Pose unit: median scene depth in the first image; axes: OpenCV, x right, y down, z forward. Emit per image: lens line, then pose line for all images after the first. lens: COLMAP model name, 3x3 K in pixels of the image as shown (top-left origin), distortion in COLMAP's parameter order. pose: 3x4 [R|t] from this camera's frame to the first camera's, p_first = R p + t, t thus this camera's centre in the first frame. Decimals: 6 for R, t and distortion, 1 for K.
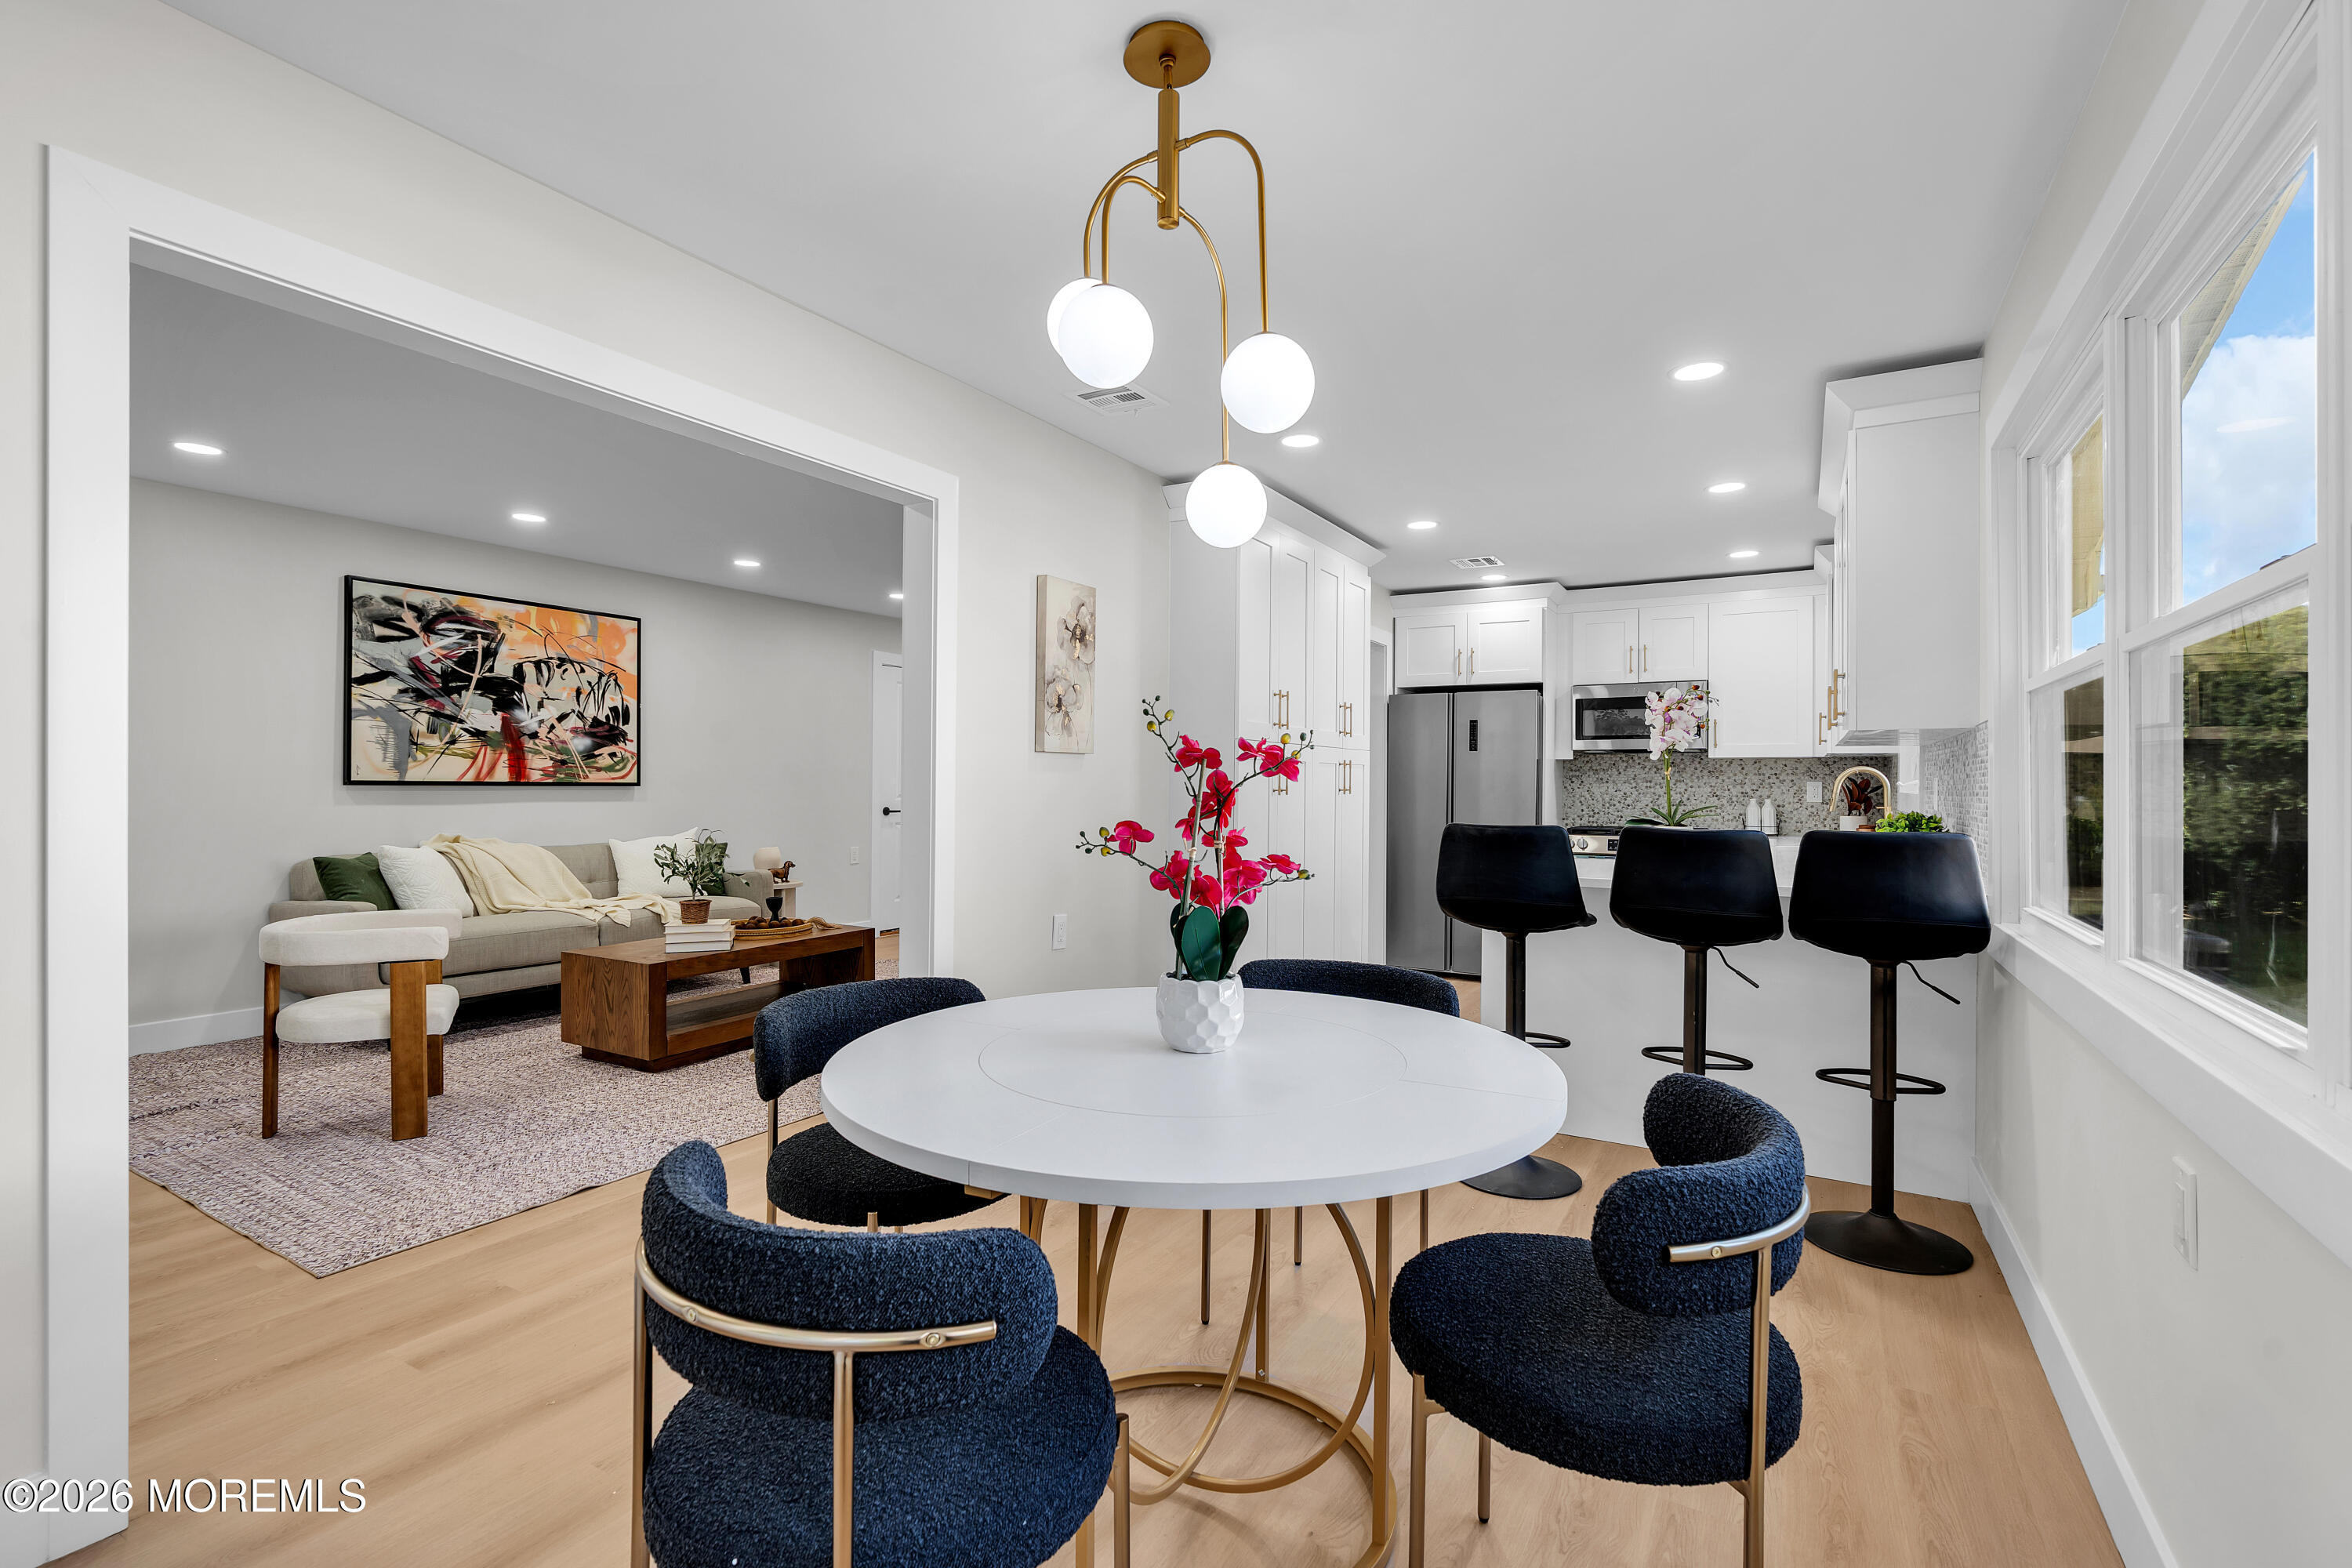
lens RADIAL K [[1059.9, 0, 1162.3], [0, 1059.9, 762.3], [0, 0, 1]] dist [-0.013560, 0.005343]
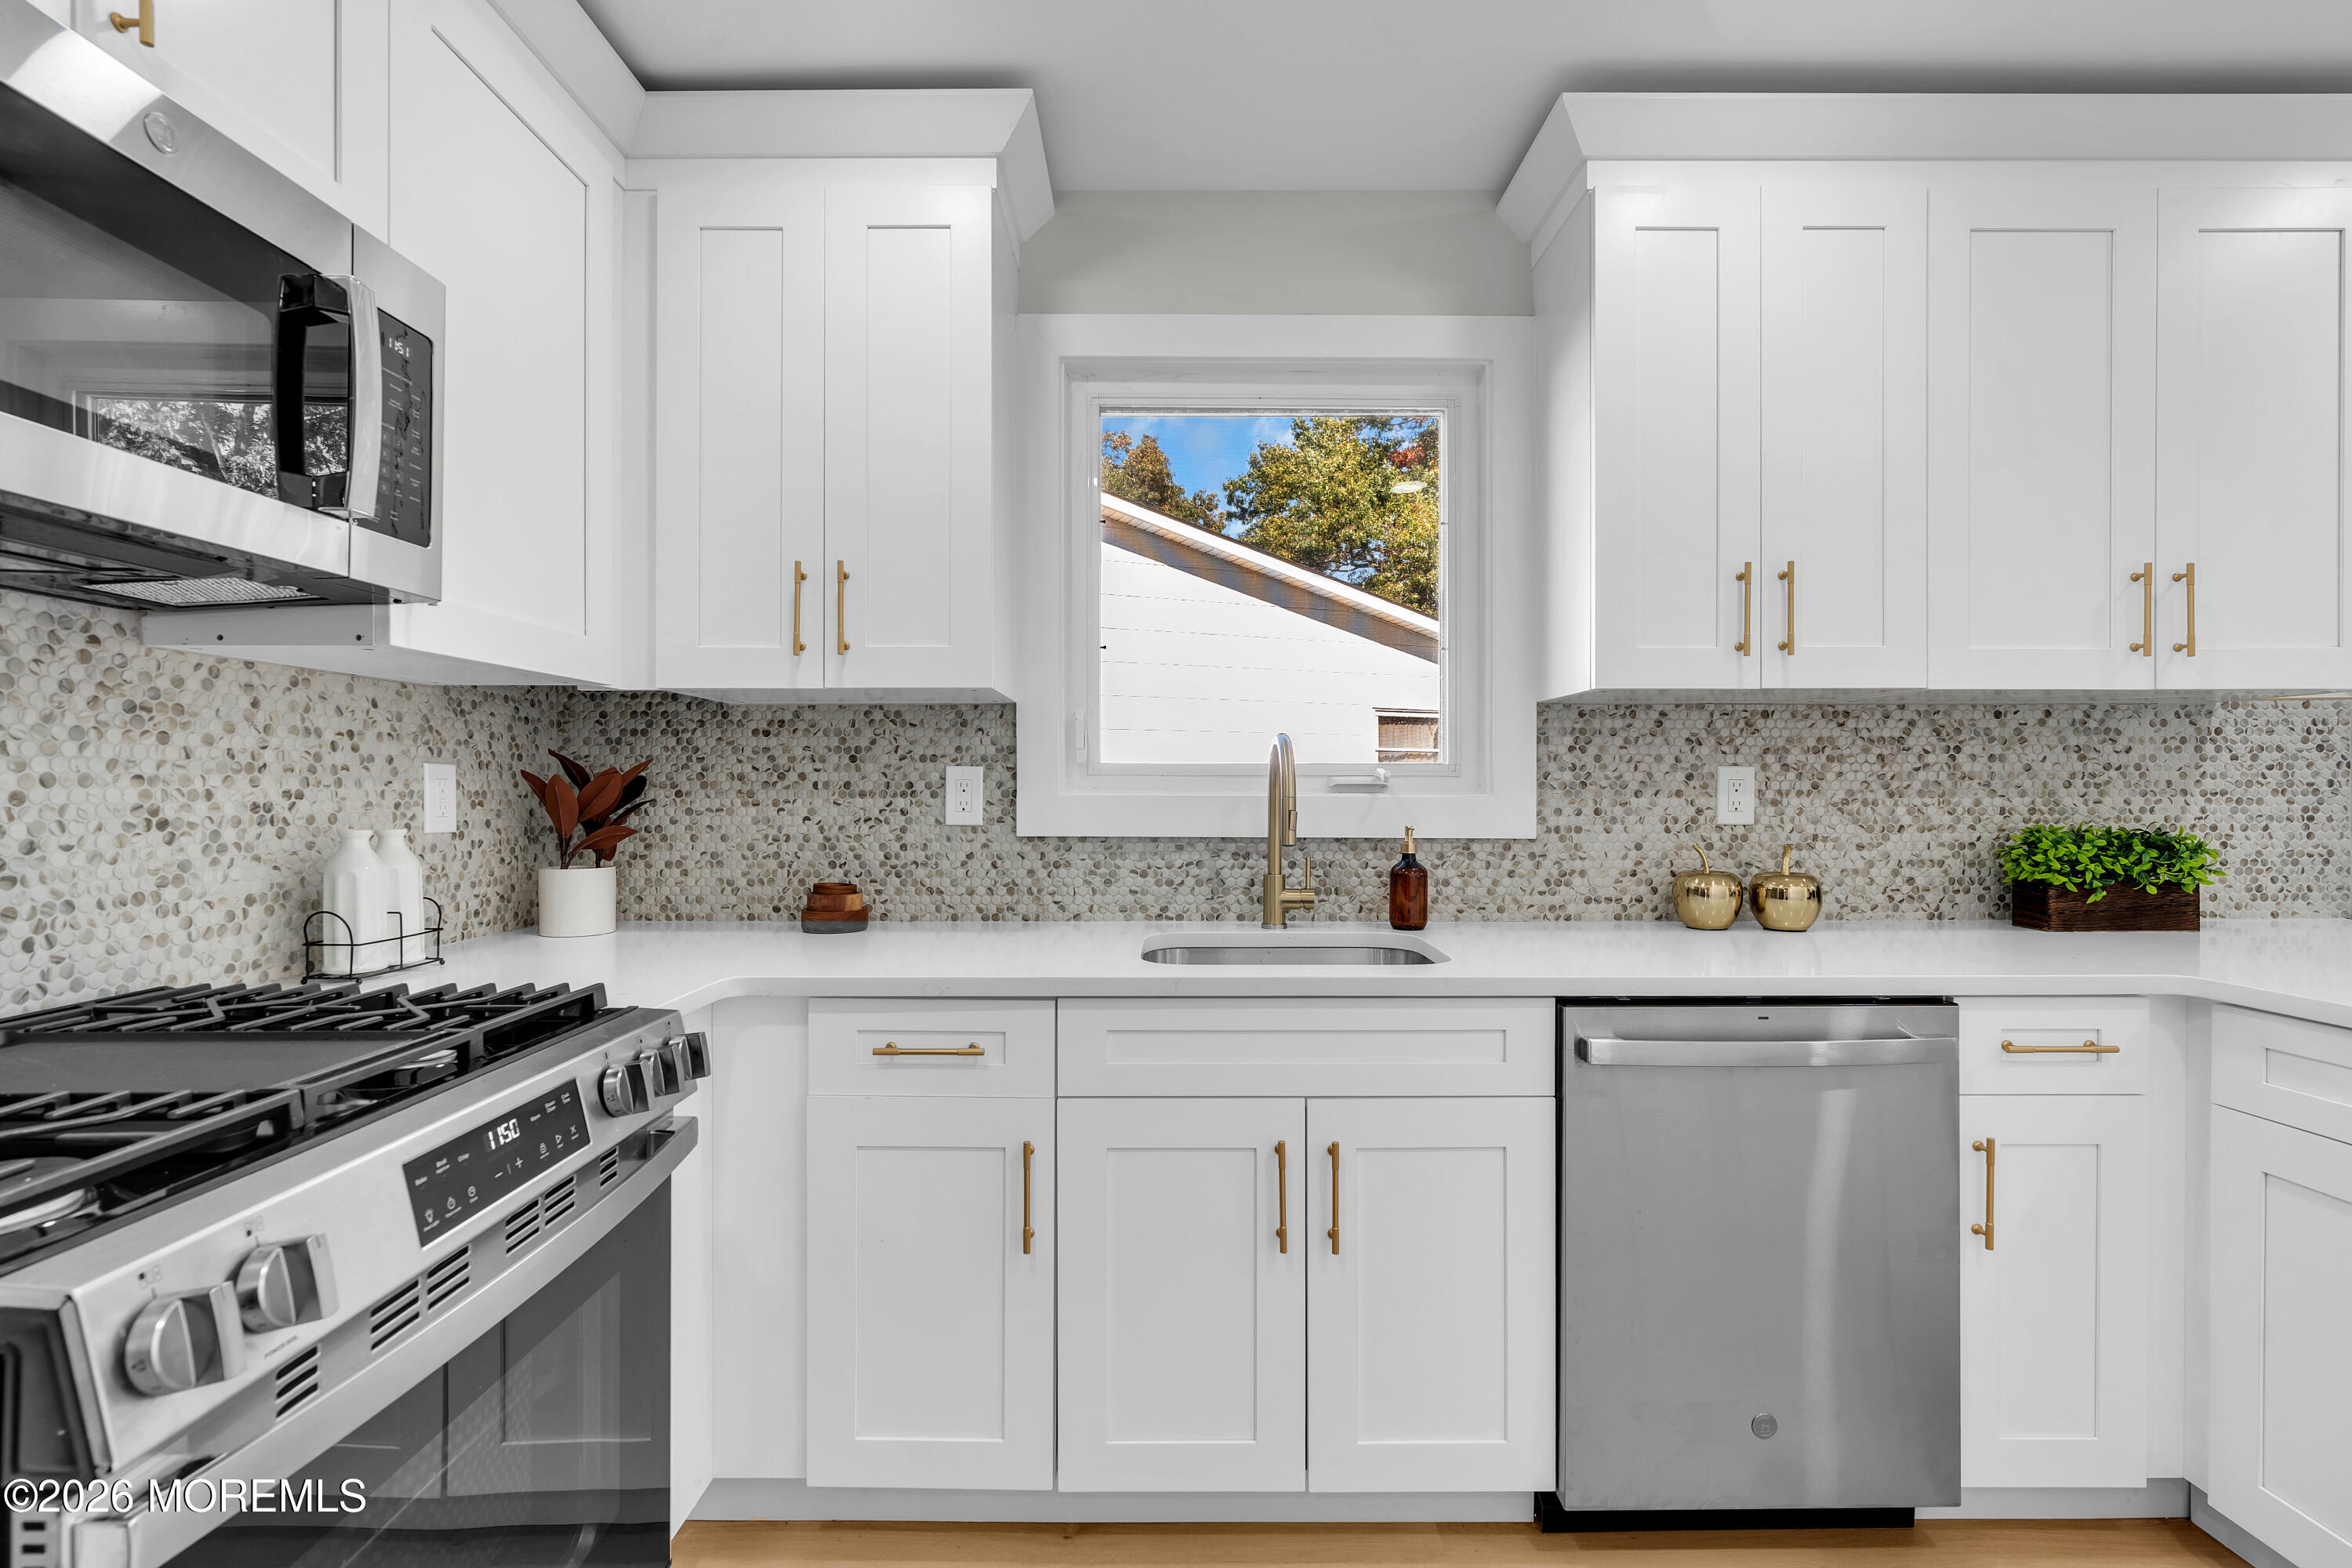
lens RADIAL K [[1059.9, 0, 1173.4], [0, 1059.9, 795.0], [0, 0, 1]] dist [-0.013560, 0.005343]
pose [[-0.510128, -0.010707, 0.860032, 0.282468], [-0.020189, 0.999796, 0.000472, 0.025502], [-0.859861, -0.017122, -0.510240, 1.093932]]
